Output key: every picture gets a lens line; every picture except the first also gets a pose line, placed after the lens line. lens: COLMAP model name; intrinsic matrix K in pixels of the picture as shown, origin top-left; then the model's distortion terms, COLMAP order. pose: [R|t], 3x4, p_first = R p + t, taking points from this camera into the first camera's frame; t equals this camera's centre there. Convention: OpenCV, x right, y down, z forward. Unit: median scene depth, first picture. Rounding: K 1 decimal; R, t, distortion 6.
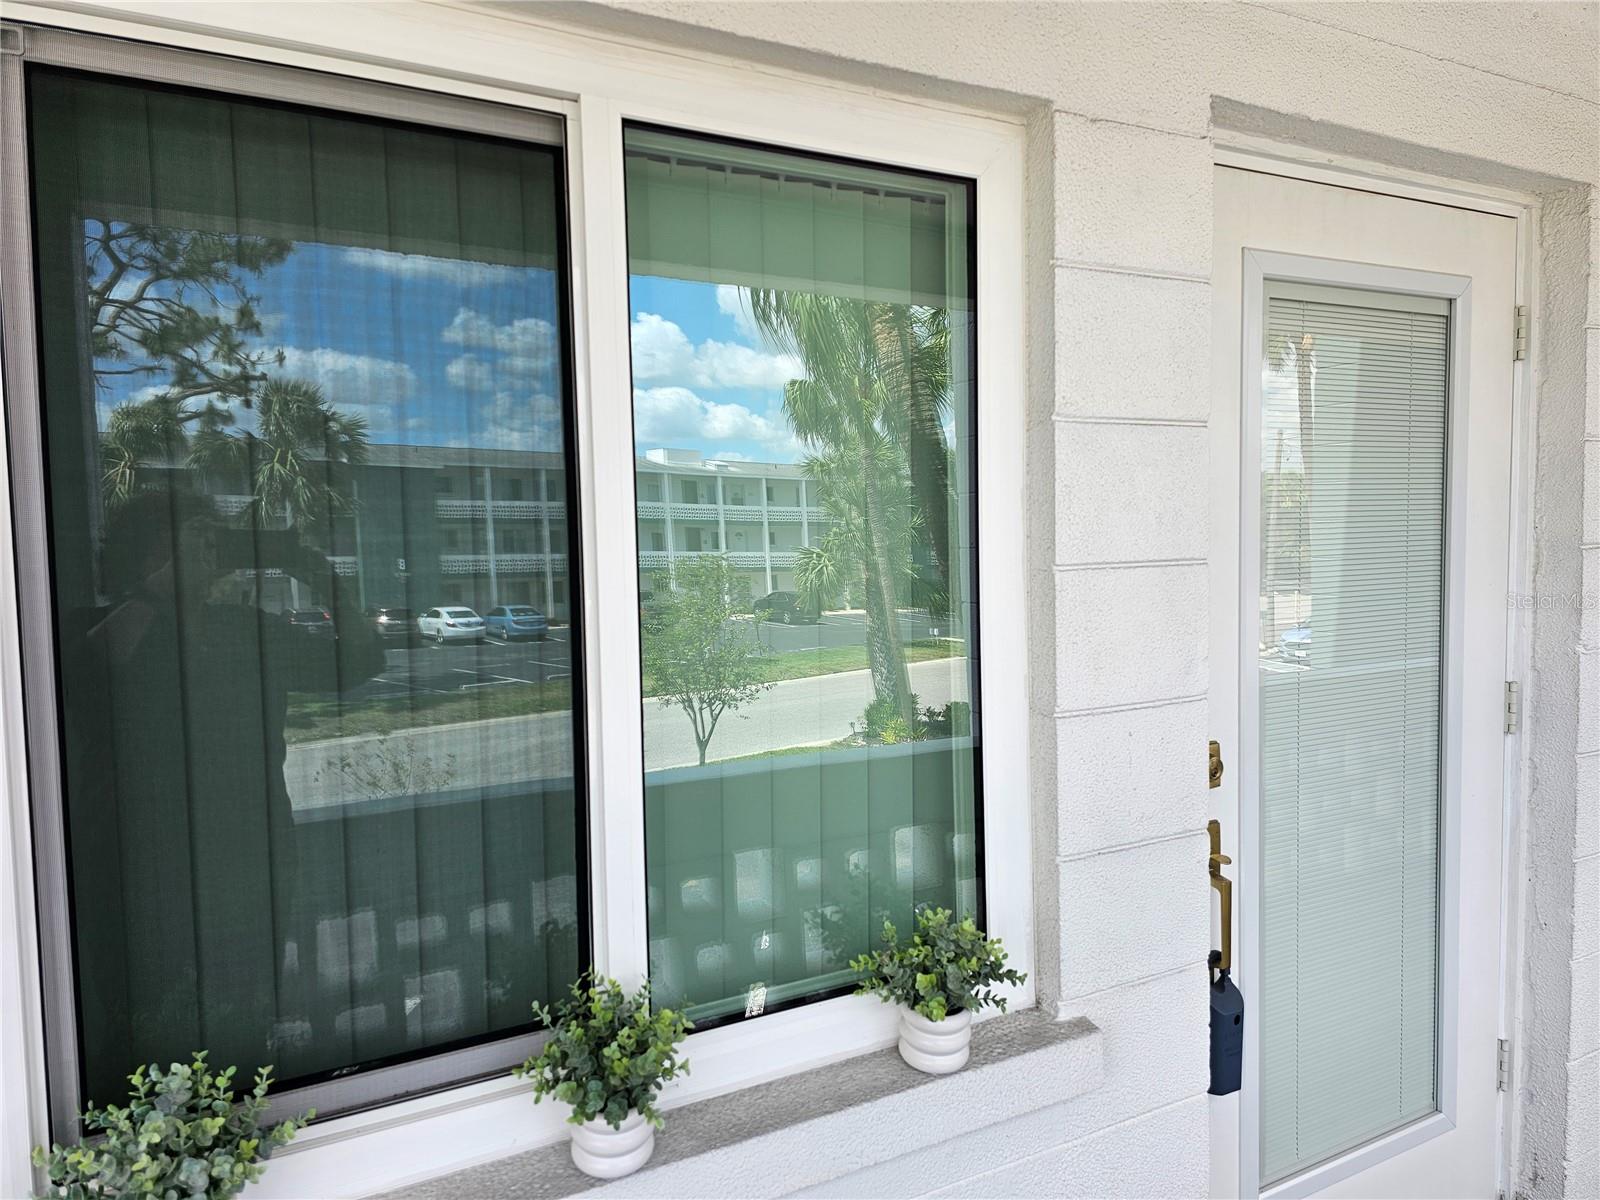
lens RADIAL K [[1069.9, 0, 799.7], [0, 1069.9, 595.6], [0, 0, 1]] dist [-0.000051, -0.000137]
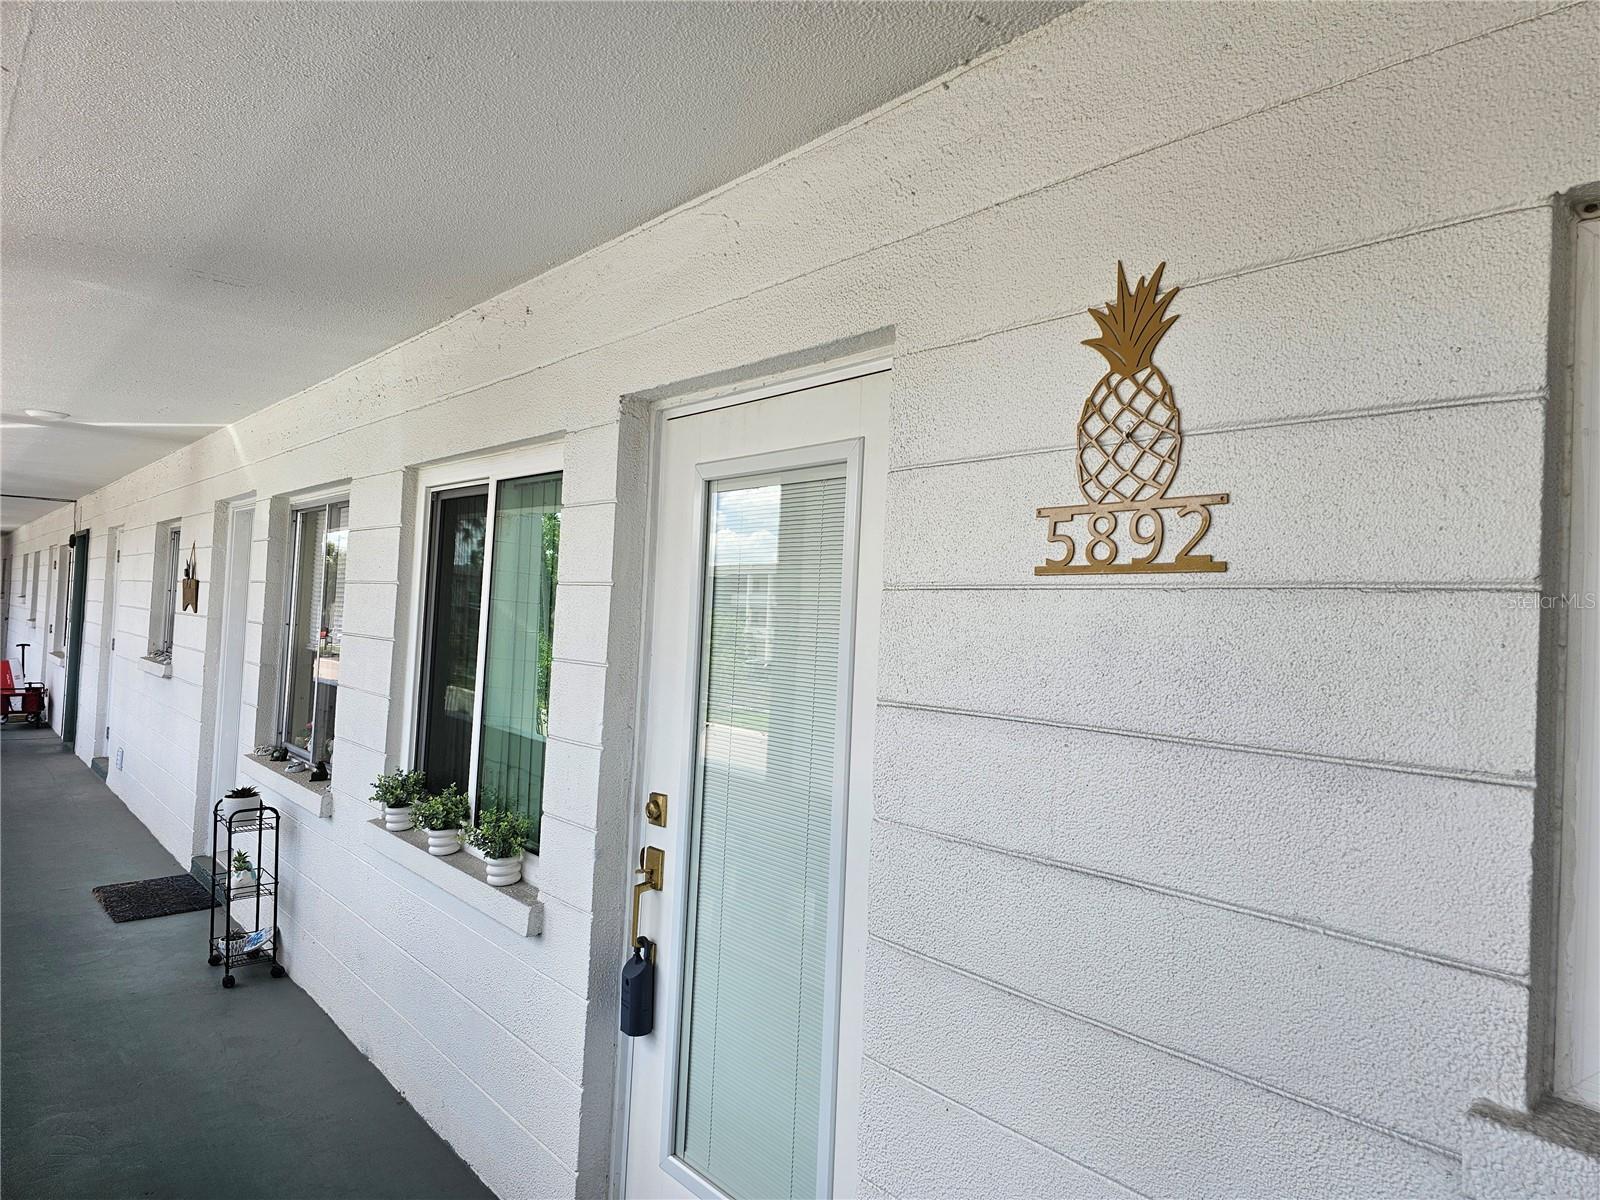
lens RADIAL K [[1069.9, 0, 800.1], [0, 1069.9, 598.3], [0, 0, 1]] dist [-0.000051, -0.000137]
pose [[0.212056, 0.011923, -0.977185, 1.772186], [-0.118918, 0.992810, -0.013693, -0.128001], [0.969995, 0.119109, 0.211949, 0.792494]]
